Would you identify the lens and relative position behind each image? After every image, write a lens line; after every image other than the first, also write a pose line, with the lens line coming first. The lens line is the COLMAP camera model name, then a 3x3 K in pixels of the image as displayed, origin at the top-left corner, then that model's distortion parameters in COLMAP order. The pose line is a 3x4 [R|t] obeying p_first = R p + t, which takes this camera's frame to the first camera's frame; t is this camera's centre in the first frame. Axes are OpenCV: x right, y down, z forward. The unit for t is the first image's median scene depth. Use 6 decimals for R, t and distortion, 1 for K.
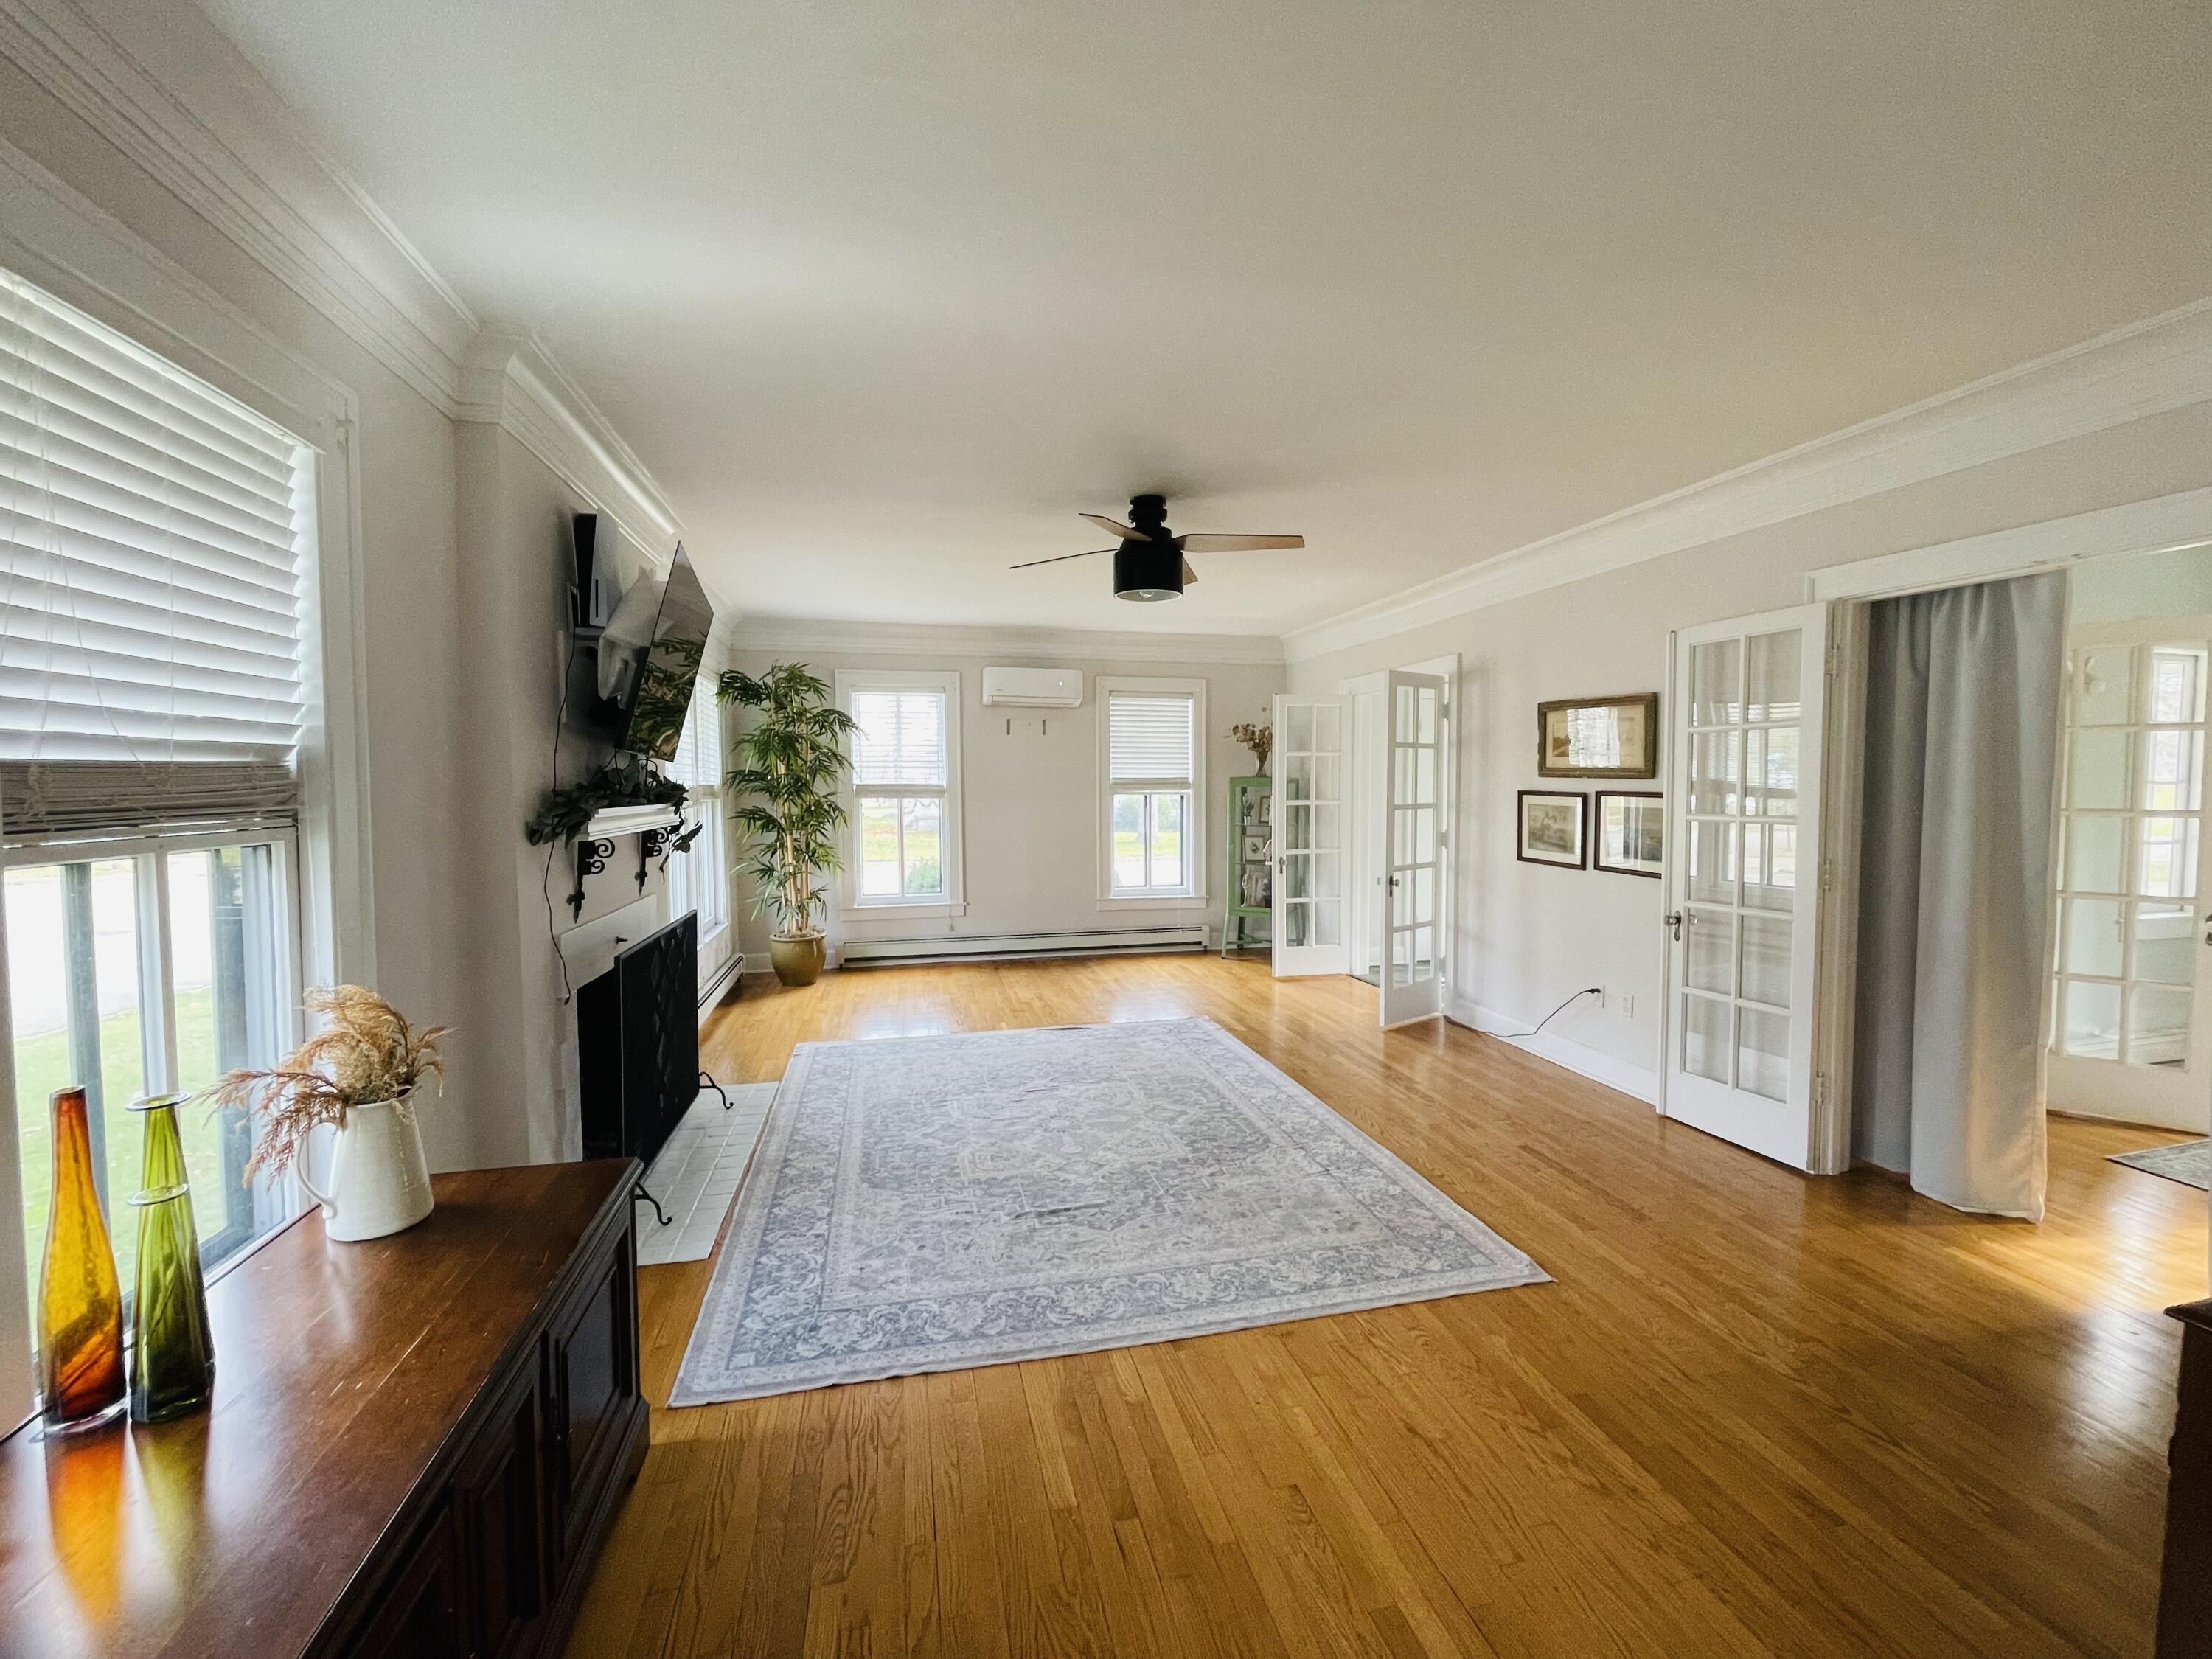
lens RADIAL K [[891.7, 0, 1104.1], [0, 891.7, 824.0], [0, 0, 1]] dist [0.001567, -0.001450]
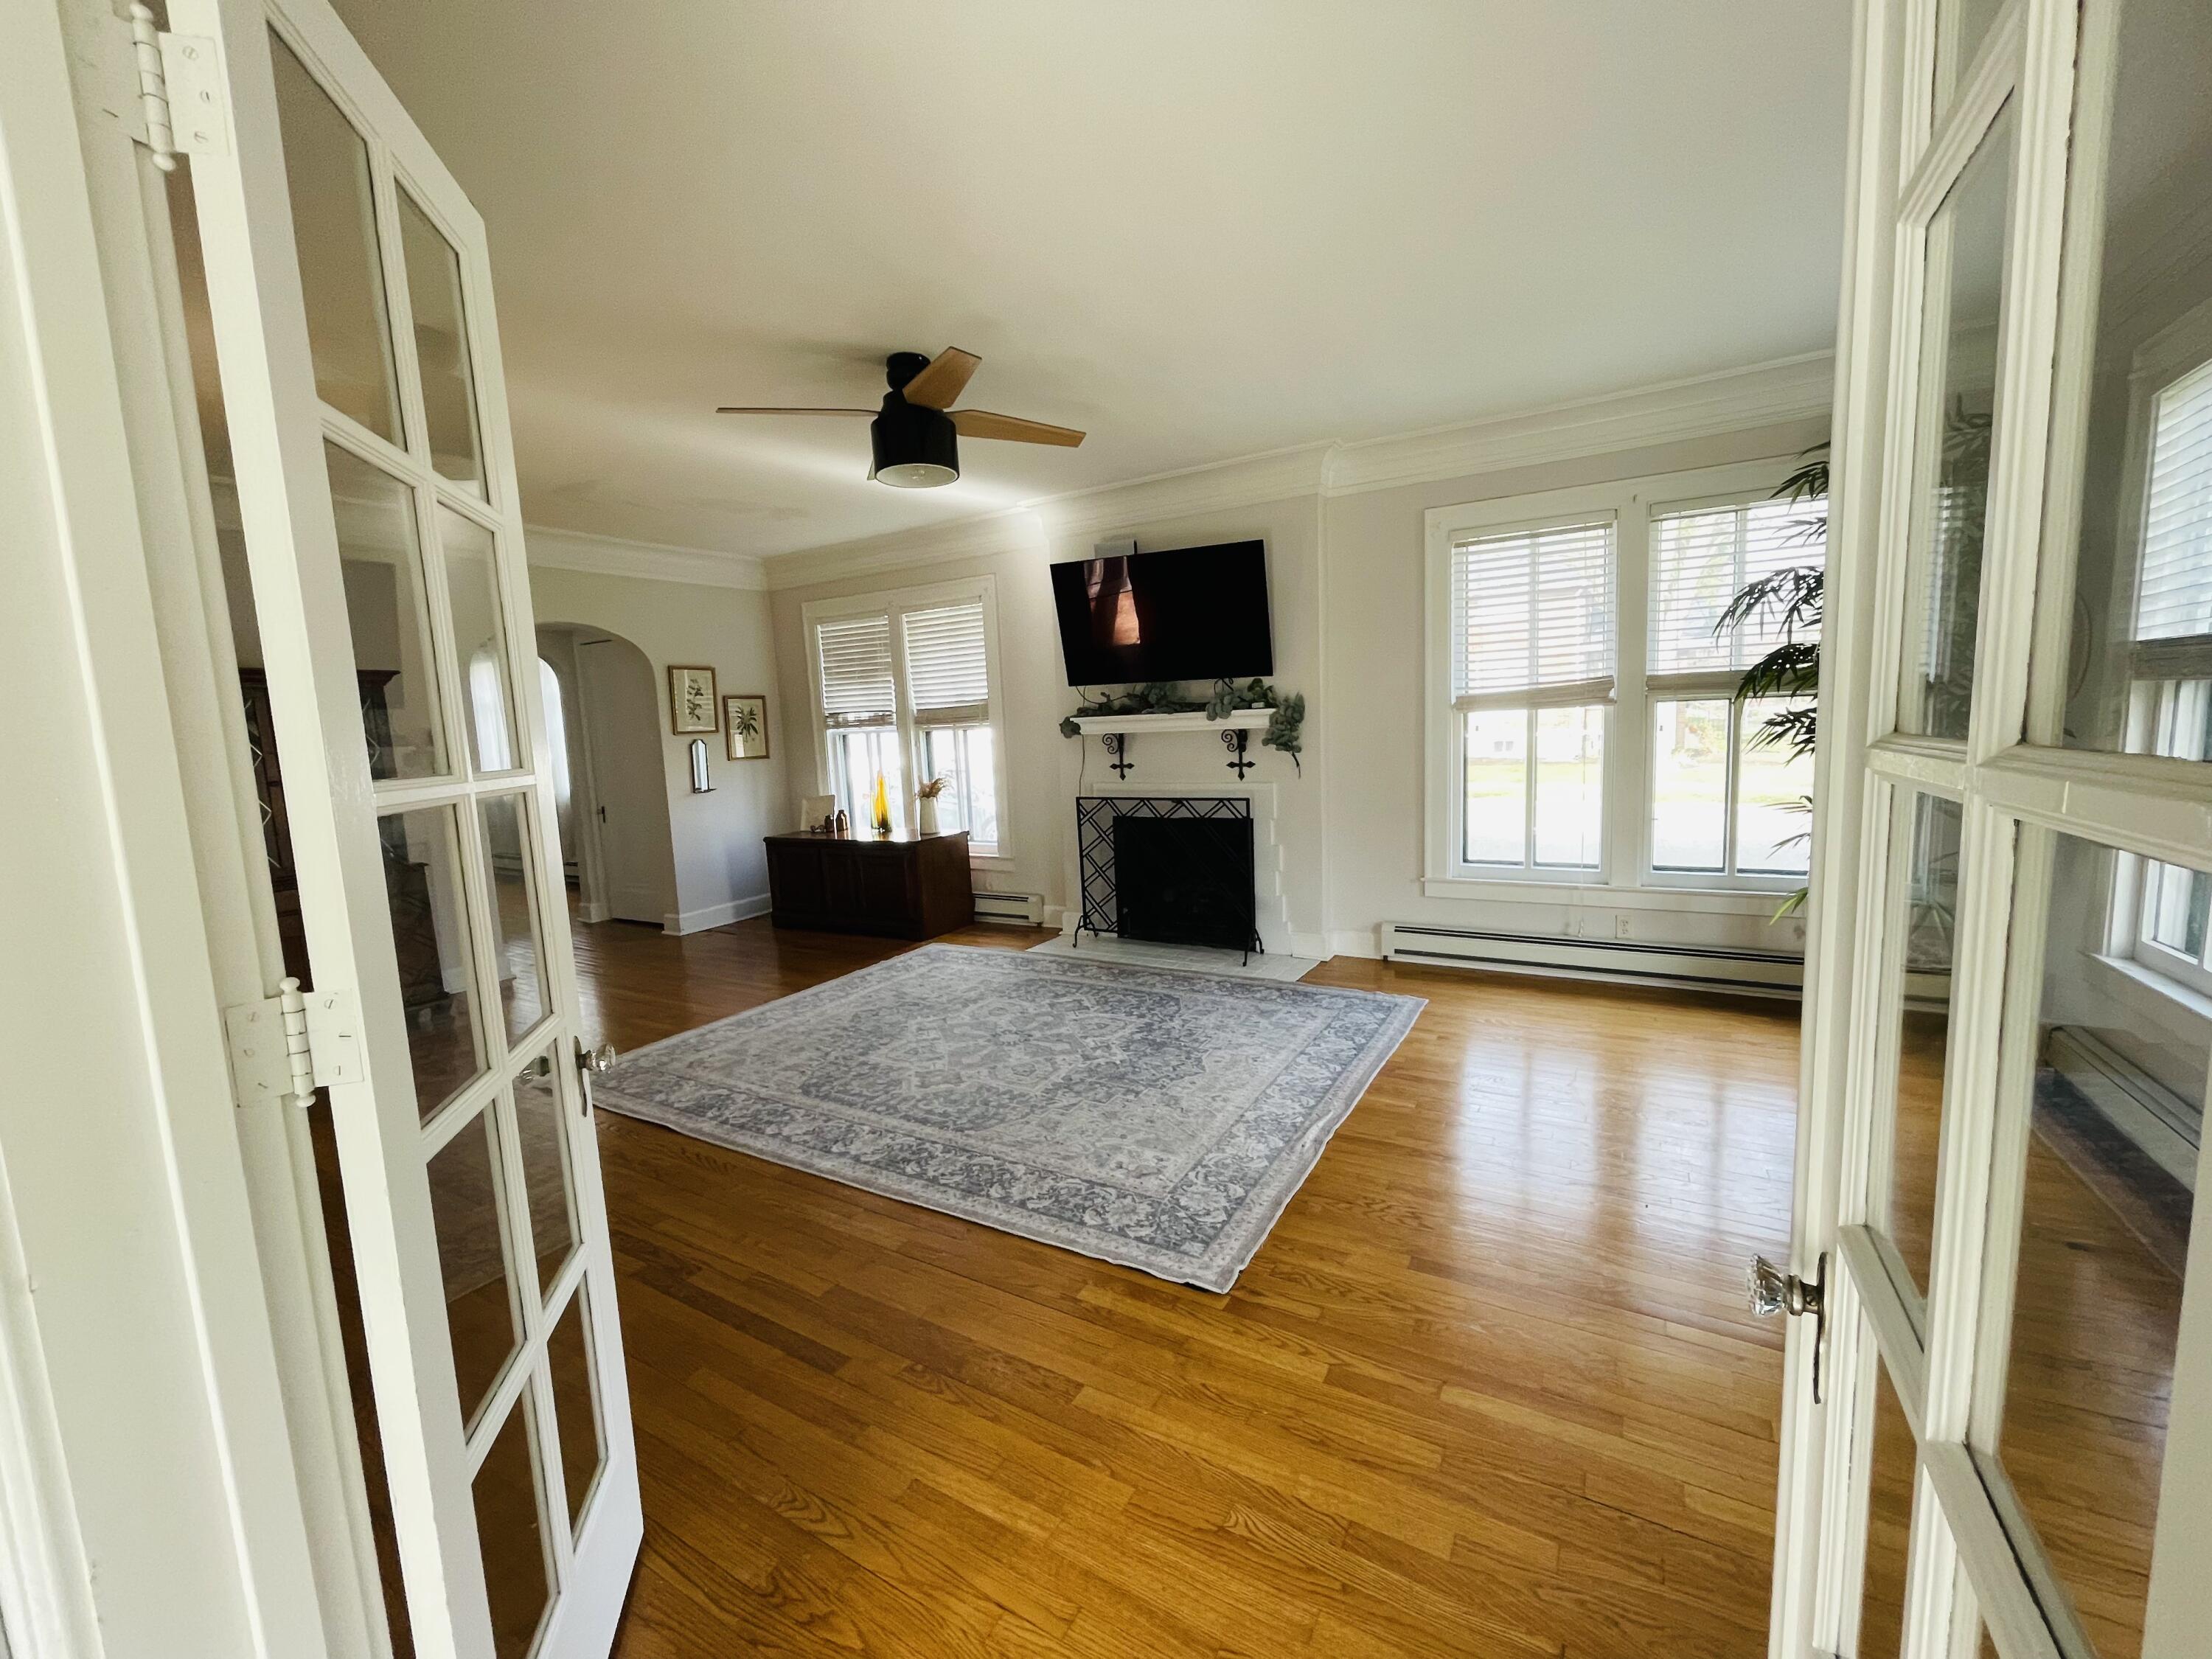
lens RADIAL K [[891.7, 0, 1104.6], [0, 891.7, 826.7], [0, 0, 1]] dist [0.001567, -0.001450]
pose [[-0.688086, 0.121559, -0.715375, 0.638828], [0.013250, 0.987809, 0.155107, -0.064768], [0.725509, 0.097248, -0.681308, 1.947073]]
